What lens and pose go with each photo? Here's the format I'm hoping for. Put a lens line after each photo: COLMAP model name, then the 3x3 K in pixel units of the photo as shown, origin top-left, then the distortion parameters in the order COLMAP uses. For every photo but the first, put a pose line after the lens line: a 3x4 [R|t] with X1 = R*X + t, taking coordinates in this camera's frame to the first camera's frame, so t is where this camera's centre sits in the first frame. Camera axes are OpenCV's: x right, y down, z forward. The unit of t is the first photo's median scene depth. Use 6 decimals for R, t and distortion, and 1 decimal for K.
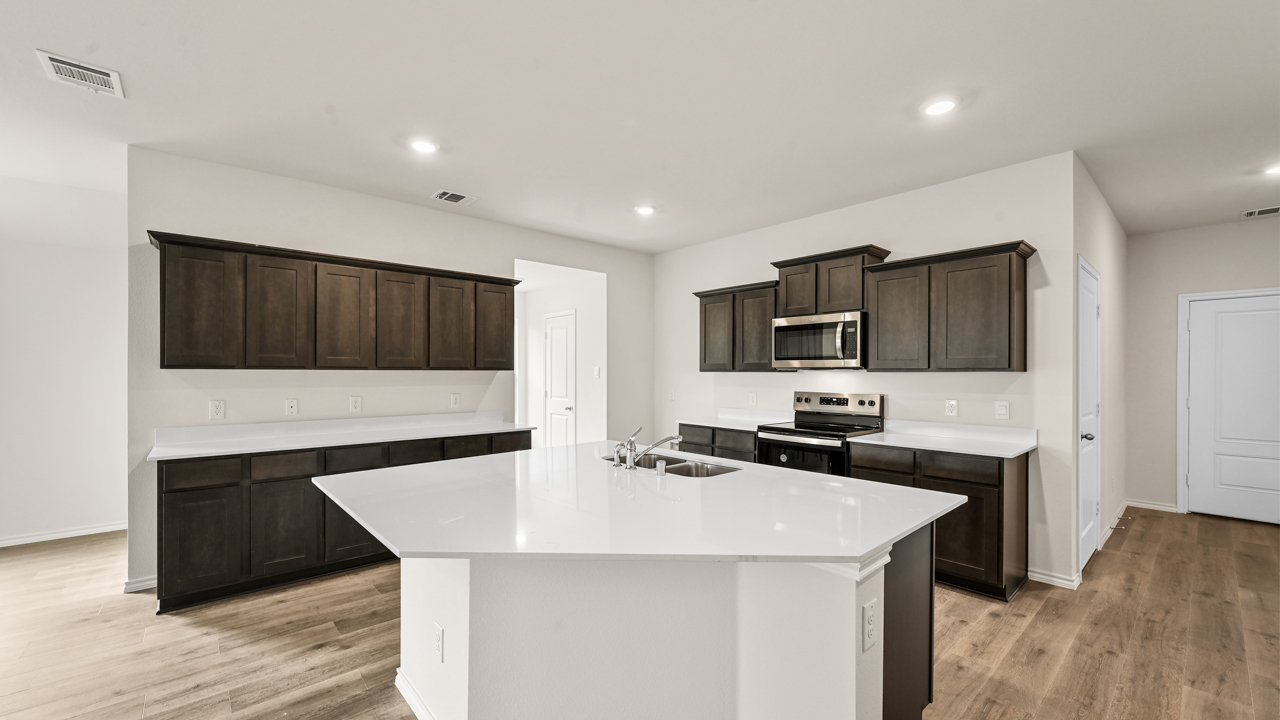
lens RADIAL K [[506.6, 0, 636.0], [0, 506.6, 373.4], [0, 0, 1]] dist [0.000478, 0.000010]
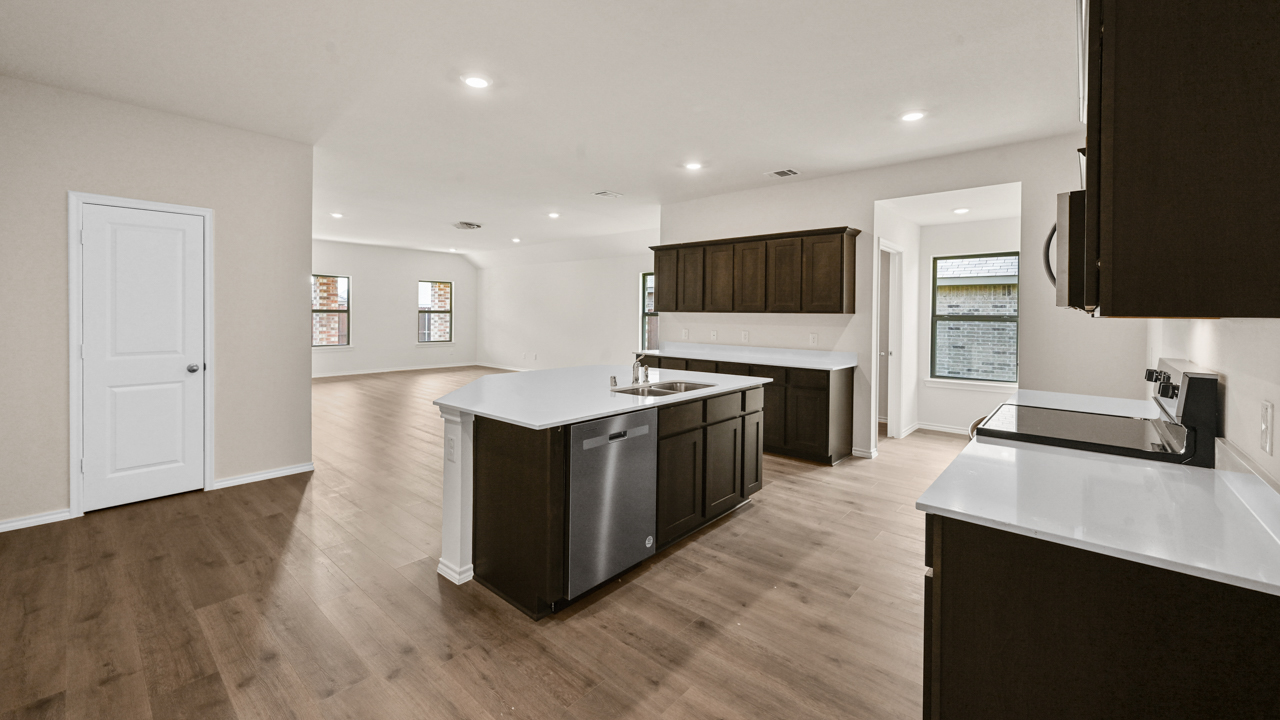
lens RADIAL K [[505.4, 0, 635.2], [0, 505.4, 315.4], [0, 0, 1]] dist [-0.000015, -0.000036]
pose [[0.124483, 0.005965, -0.992204, 0.839429], [-0.010698, 0.999932, 0.004670, -0.002925], [0.992164, 0.010033, 0.124538, 0.507736]]
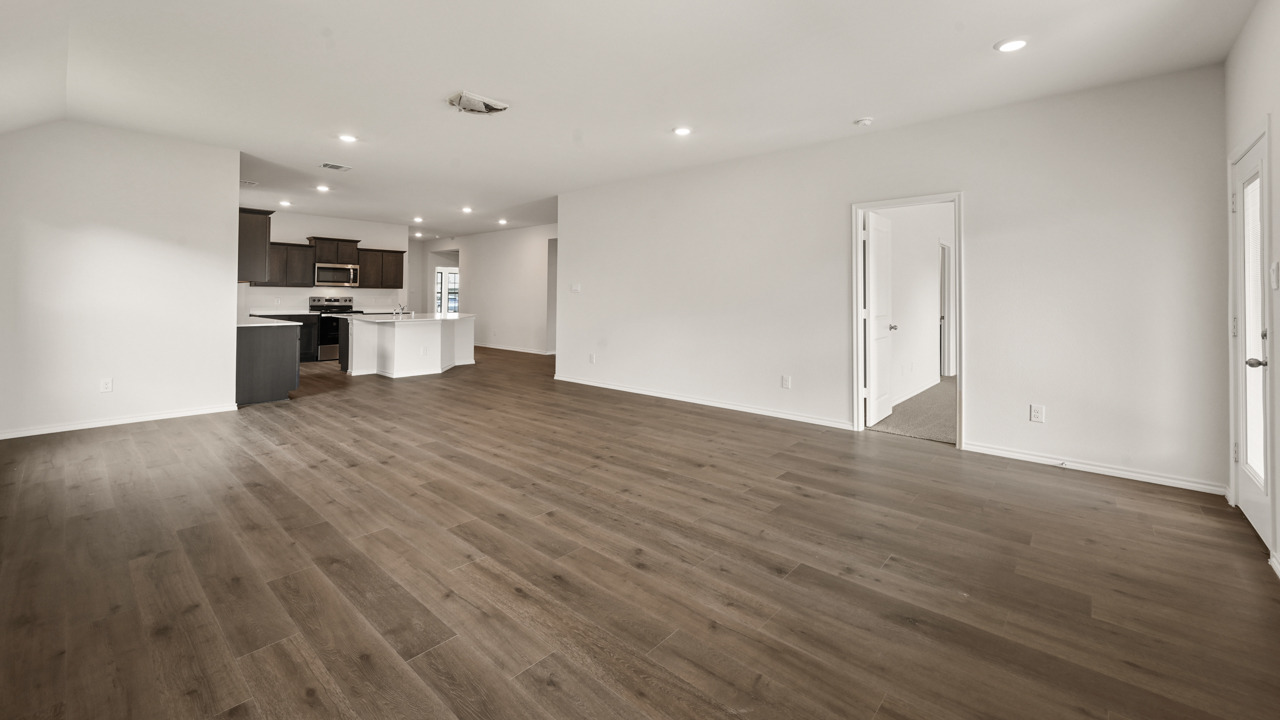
lens RADIAL K [[516.2, 0, 635.3], [0, 516.2, 288.1], [0, 0, 1]] dist [0.000630, 0.000056]
pose [[-0.121527, 0.014183, 0.992487, -2.303150], [-0.004555, 0.999879, -0.014846, 0.029109], [-0.992578, -0.006325, -0.121448, -0.104117]]
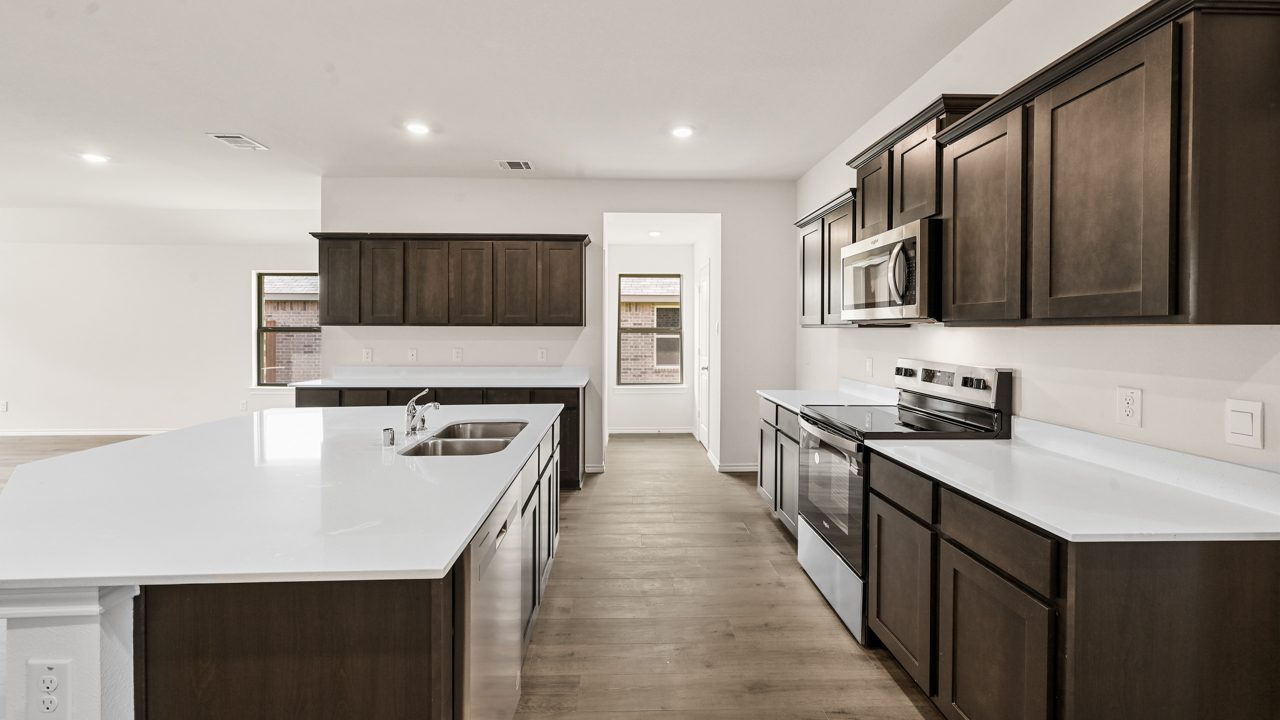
lens RADIAL K [[504.4, 0, 635.8], [0, 504.4, 332.6], [0, 0, 1]] dist [-0.001158, -0.000076]
pose [[0.771525, 0.004523, -0.636183, 0.529041], [-0.001735, 0.999986, 0.005005, 0.001213], [0.636196, -0.002758, 0.771522, 0.348485]]
